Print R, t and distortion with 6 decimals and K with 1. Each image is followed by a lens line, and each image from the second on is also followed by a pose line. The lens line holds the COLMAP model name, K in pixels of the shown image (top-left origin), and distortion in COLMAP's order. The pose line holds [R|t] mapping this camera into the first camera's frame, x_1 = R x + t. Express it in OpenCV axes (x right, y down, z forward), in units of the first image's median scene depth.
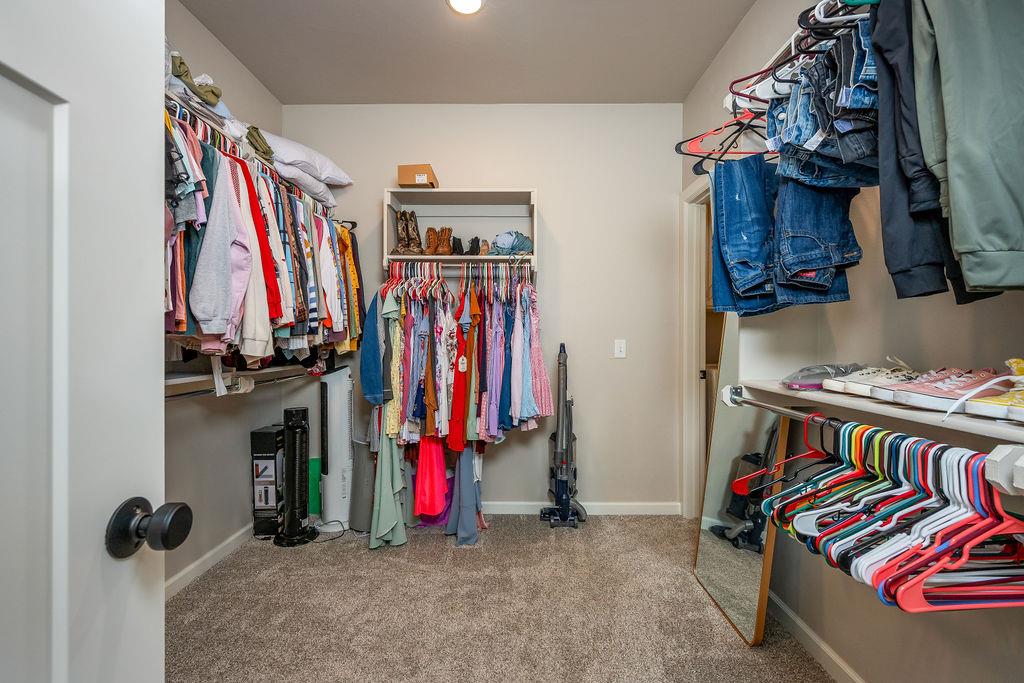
lens RADIAL K [[441.7, 0, 513.0], [0, 441.7, 341.4], [0, 0, 1]] dist [-0.000055, 0.000002]
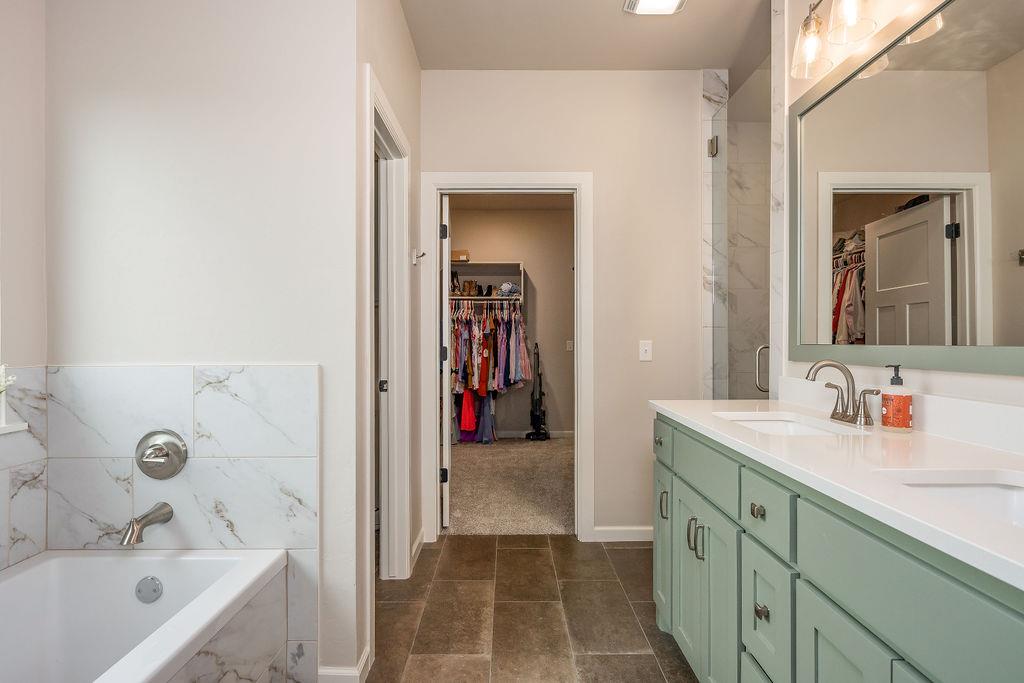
lens RADIAL K [[522.9, 0, 512.8], [0, 522.9, 342.9], [0, 0, 1]] dist [-0.000381, 0.001711]
pose [[0.999937, -0.001397, 0.011143, -0.016973], [0.001411, 0.999998, -0.001211, 0.007237], [-0.011142, 0.001227, 0.999937, -1.352548]]
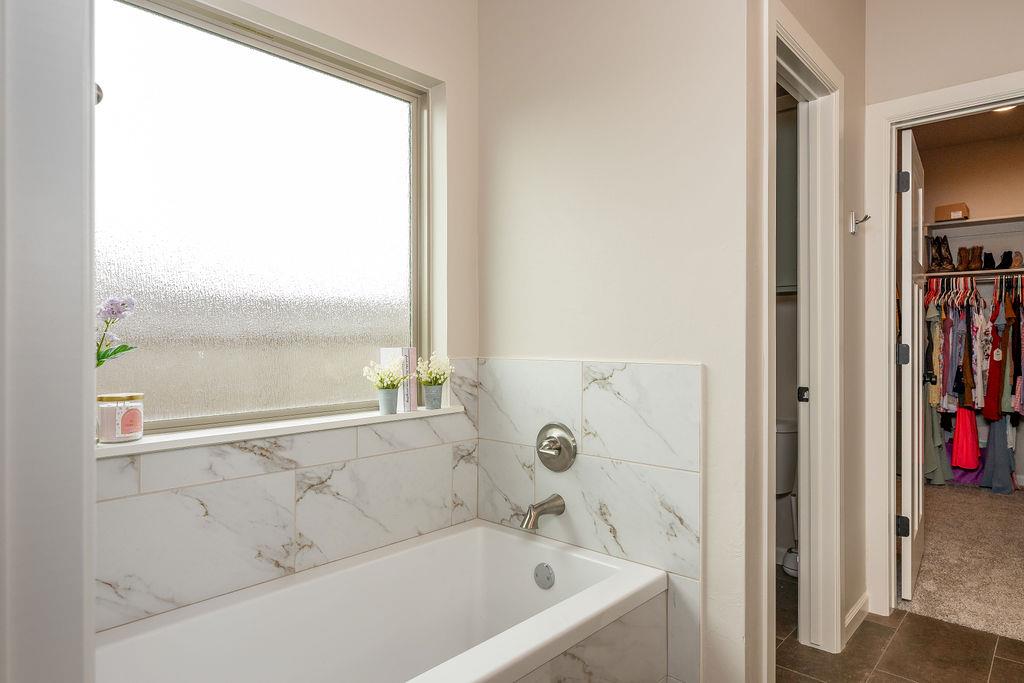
lens RADIAL K [[614.3, 0, 512.8], [0, 614.3, 338.1], [0, 0, 1]] dist [0.002288, -0.000447]
pose [[0.746757, 0.001560, -0.665095, 0.026451], [-0.002909, 0.999995, -0.000921, 0.006823], [0.665091, 0.002623, 0.746758, -1.320749]]
